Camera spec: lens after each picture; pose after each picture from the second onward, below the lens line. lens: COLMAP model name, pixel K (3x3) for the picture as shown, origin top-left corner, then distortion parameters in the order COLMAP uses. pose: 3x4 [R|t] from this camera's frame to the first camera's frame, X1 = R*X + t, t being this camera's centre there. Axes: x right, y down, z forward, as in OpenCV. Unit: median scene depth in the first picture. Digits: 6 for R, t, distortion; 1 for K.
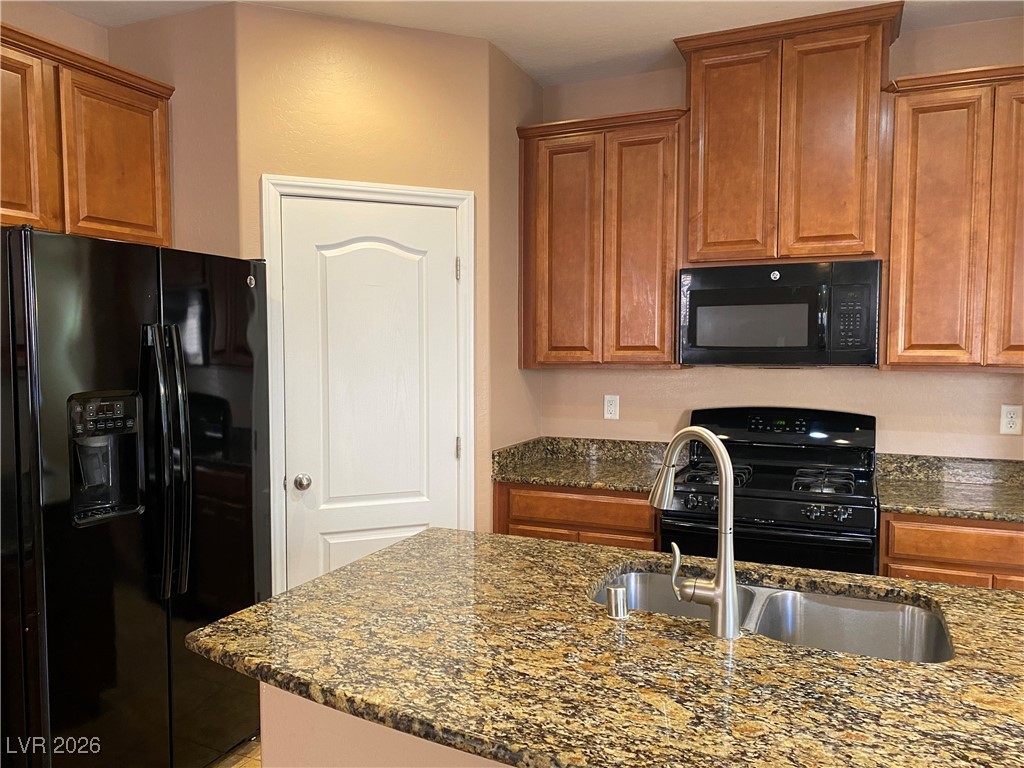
lens RADIAL K [[781.6, 0, 499.1], [0, 781.6, 388.7], [0, 0, 1]] dist [0.051611, -0.062713]
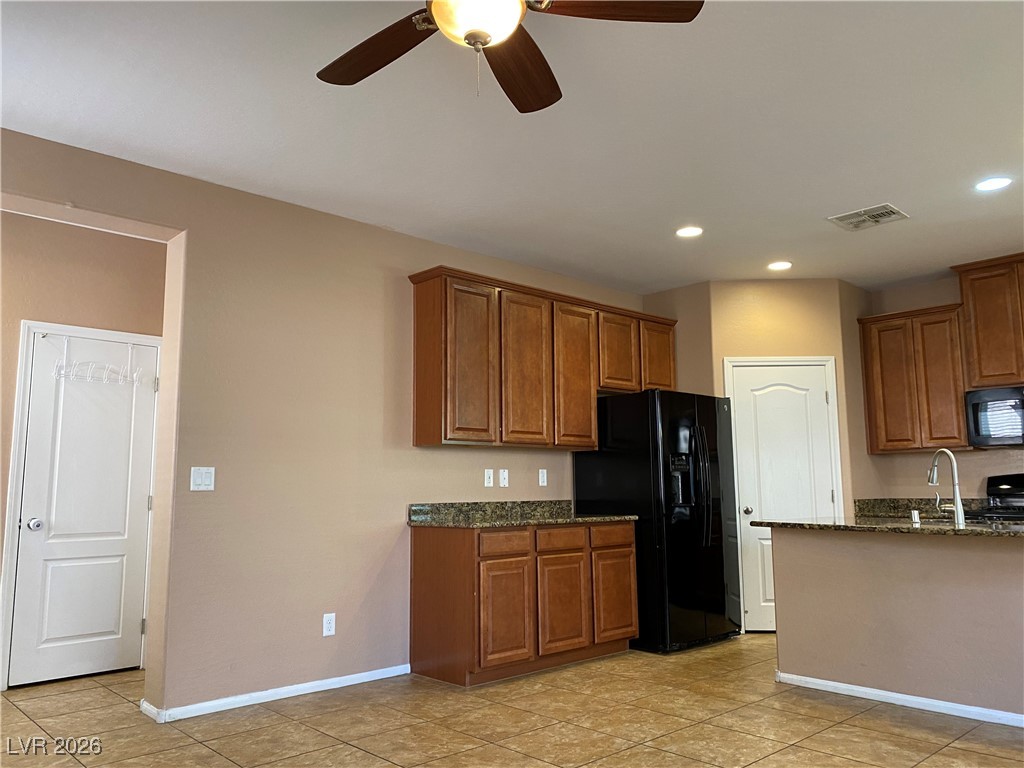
lens RADIAL K [[781.6, 0, 504.0], [0, 781.6, 380.8], [0, 0, 1]] dist [0.051611, -0.062713]
pose [[0.920110, -0.058820, -0.387218, -0.035040], [-0.015368, 0.982475, -0.185760, 0.178364], [0.391359, 0.176871, 0.903081, -1.063433]]
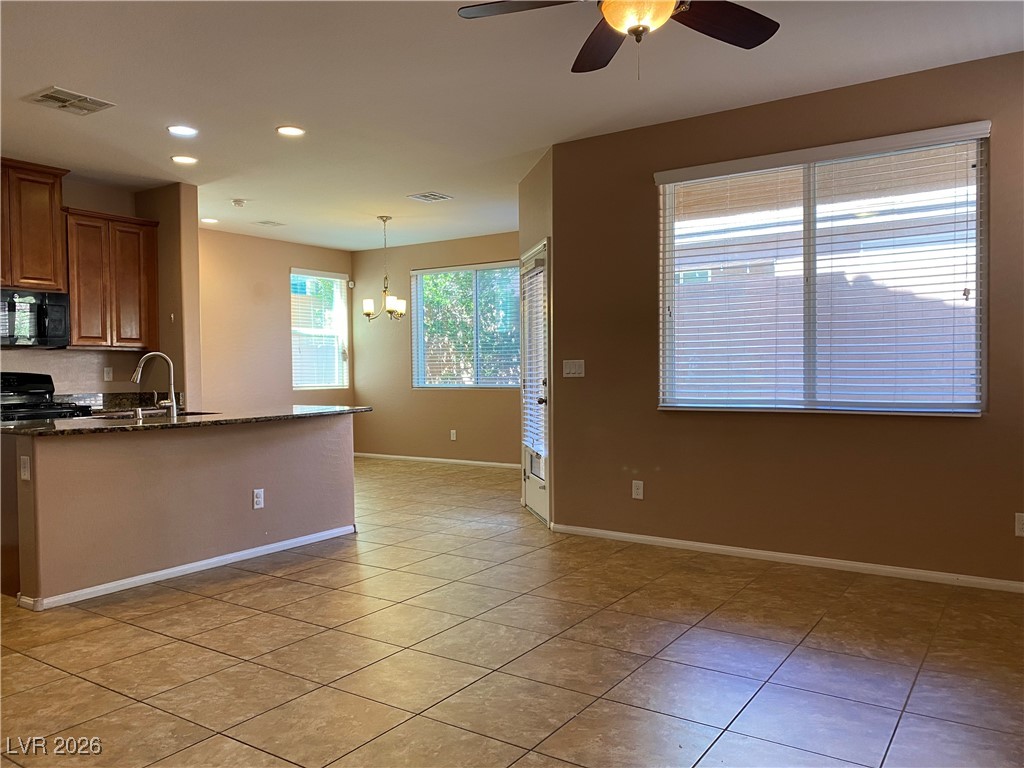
lens RADIAL K [[781.6, 0, 510.4], [0, 781.6, 383.7], [0, 0, 1]] dist [0.051611, -0.062713]
pose [[0.177521, -0.021989, 0.983871, -1.275008], [0.068454, 0.997605, 0.009945, 0.120531], [-0.981733, 0.065584, 0.178601, -0.445940]]
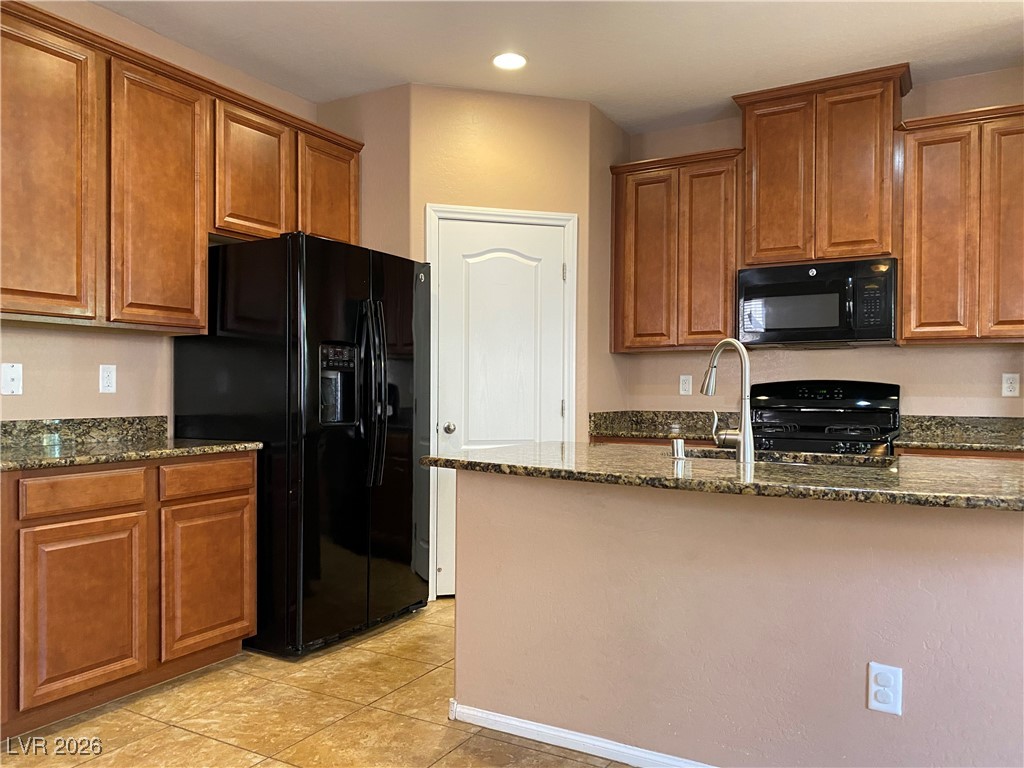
lens RADIAL K [[781.6, 0, 496.2], [0, 781.6, 388.6], [0, 0, 1]] dist [0.051611, -0.062713]
pose [[0.993961, 0.005368, -0.109607, -0.023554], [-0.011575, 0.998359, -0.056075, 0.128106], [0.109126, 0.057005, 0.992392, -0.336923]]
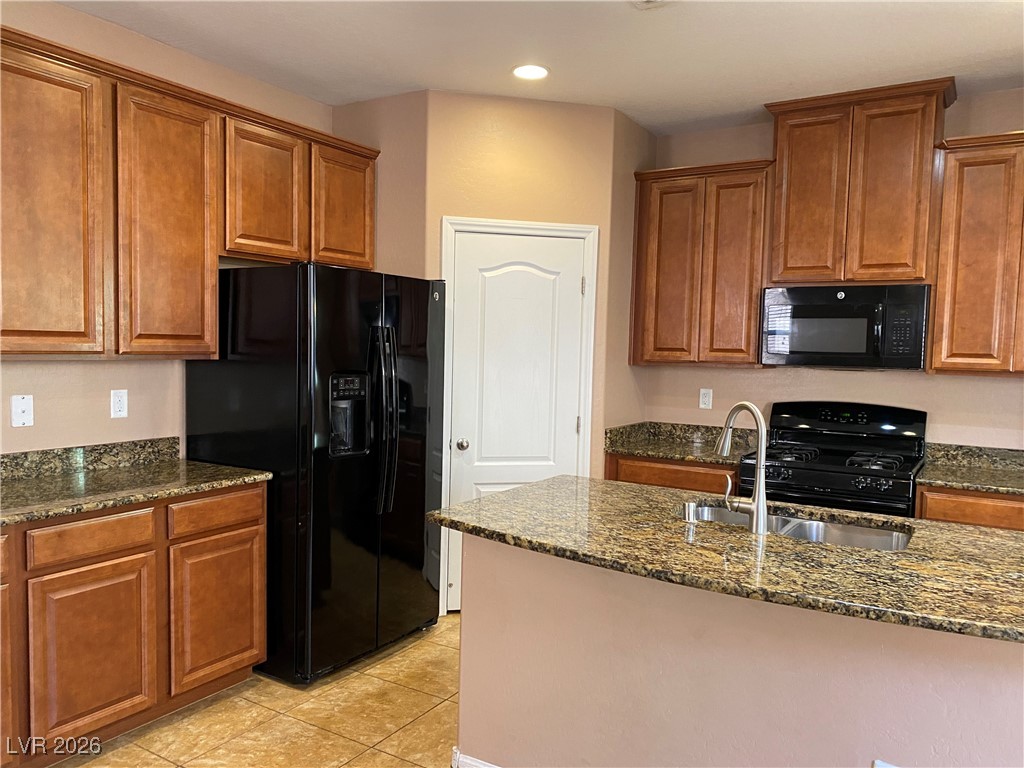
lens RADIAL K [[781.6, 0, 496.0], [0, 781.6, 390.5], [0, 0, 1]] dist [0.051611, -0.062713]
pose [[0.989662, 0.032404, -0.139708, -0.010954], [-0.031833, 0.999473, 0.006320, 0.016766], [0.139839, -0.001807, 0.990173, -0.318595]]
